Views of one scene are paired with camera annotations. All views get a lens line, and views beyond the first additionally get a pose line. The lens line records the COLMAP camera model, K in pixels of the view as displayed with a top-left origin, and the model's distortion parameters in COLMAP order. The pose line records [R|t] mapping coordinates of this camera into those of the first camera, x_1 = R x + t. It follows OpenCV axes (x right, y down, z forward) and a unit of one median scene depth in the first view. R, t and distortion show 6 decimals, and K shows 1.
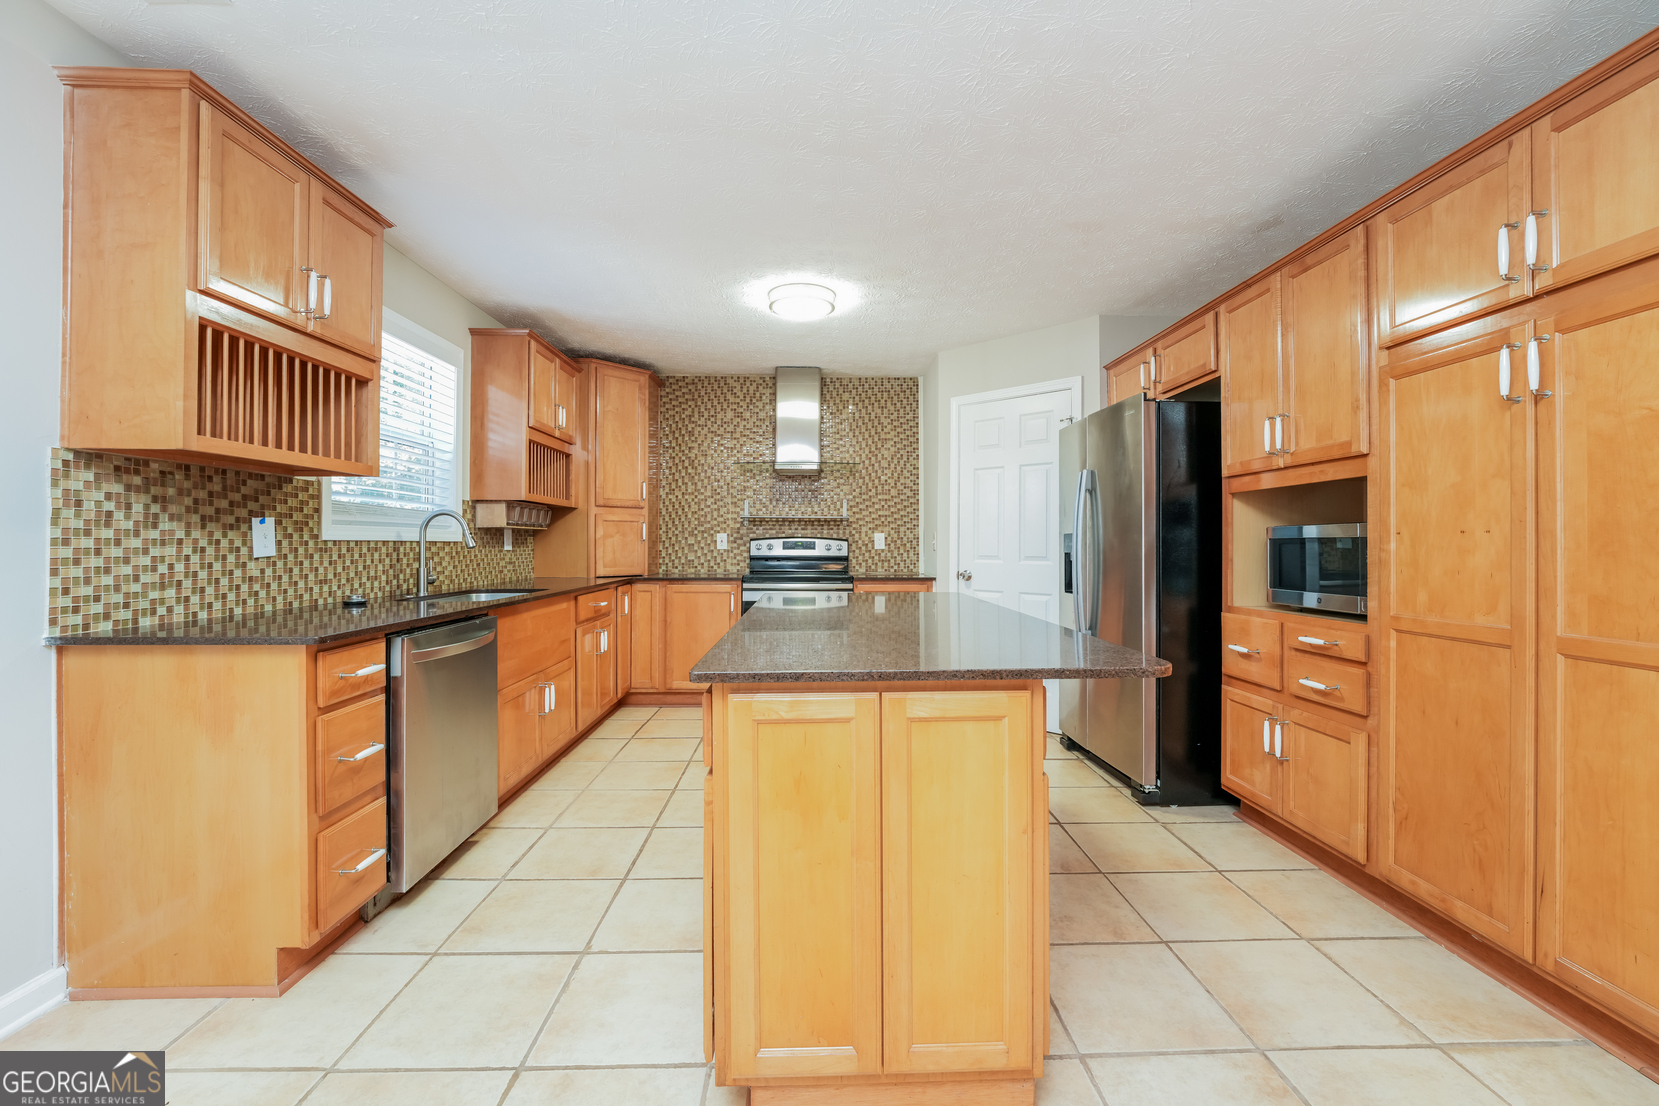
lens RADIAL K [[657.9, 0, 837.2], [0, 657.9, 542.3], [0, 0, 1]] dist [-0.025297, 0.000509]
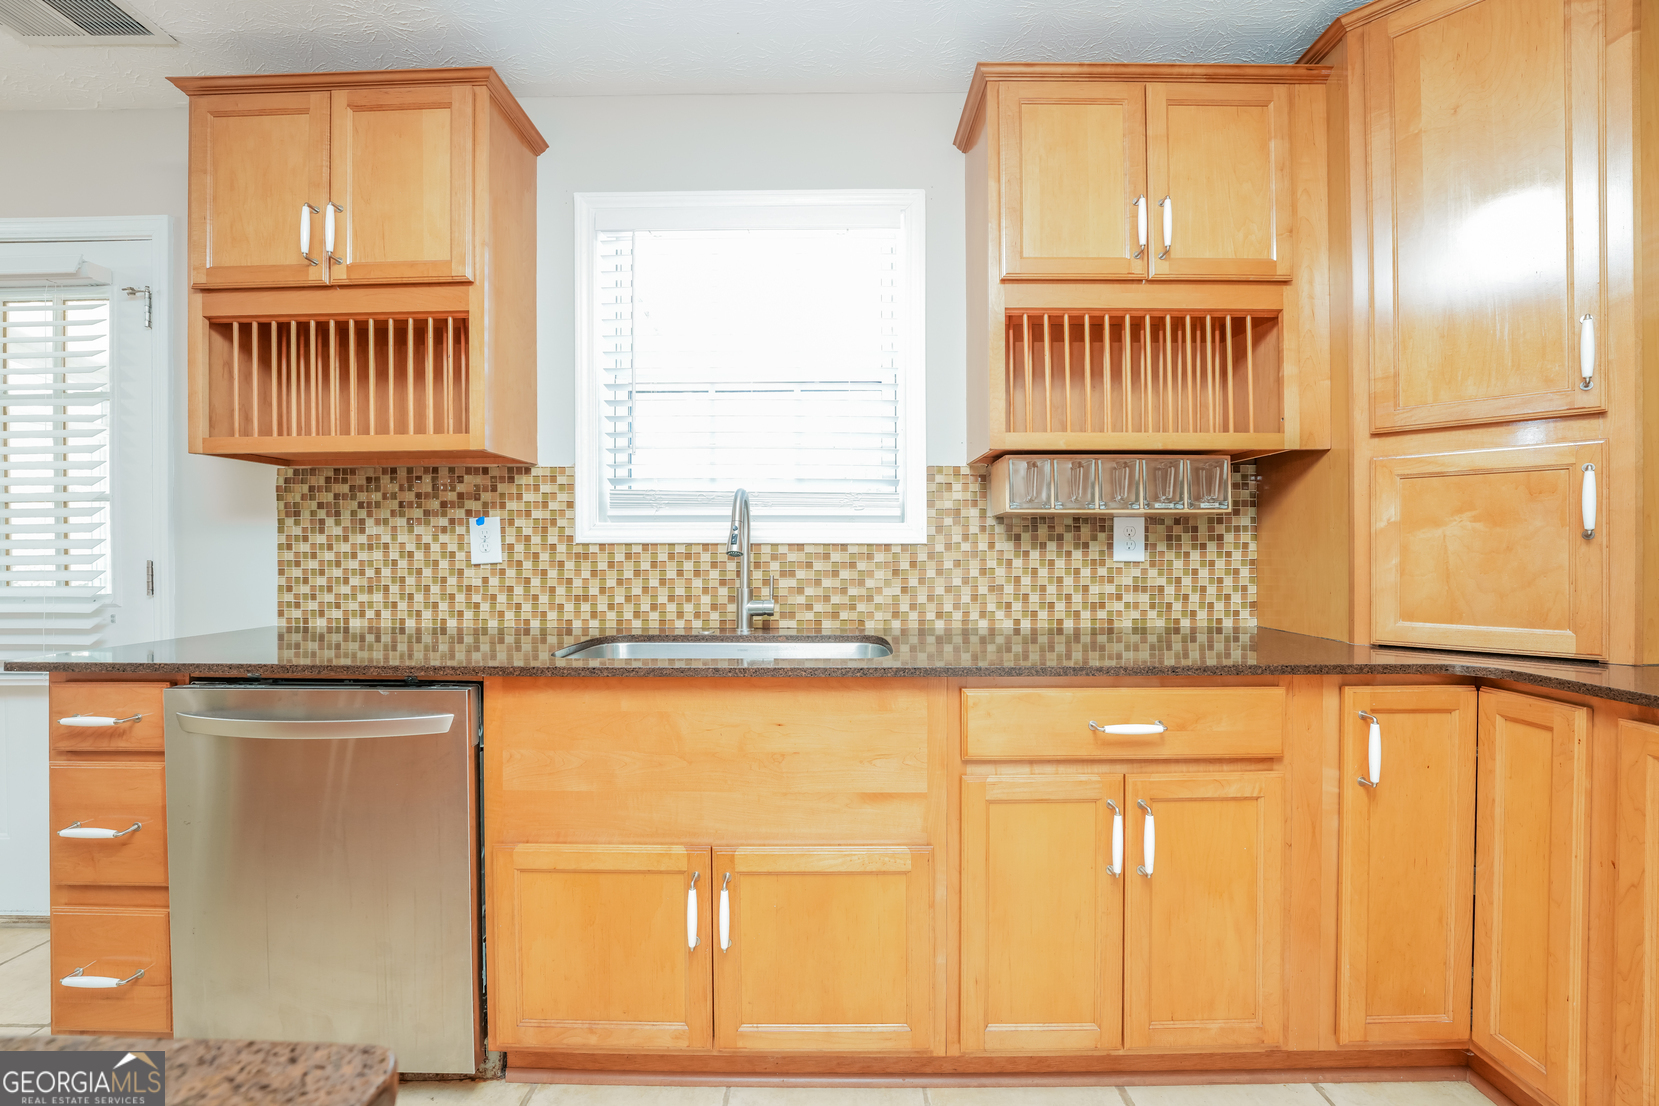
lens RADIAL K [[657.9, 0, 831.0], [0, 657.9, 547.3], [0, 0, 1]] dist [-0.025297, 0.000509]
pose [[-0.042426, 0.000092, -0.999100, -0.045419], [0.003650, 0.999993, -0.000063, 0.003132], [0.999093, -0.003650, -0.042427, 1.585996]]
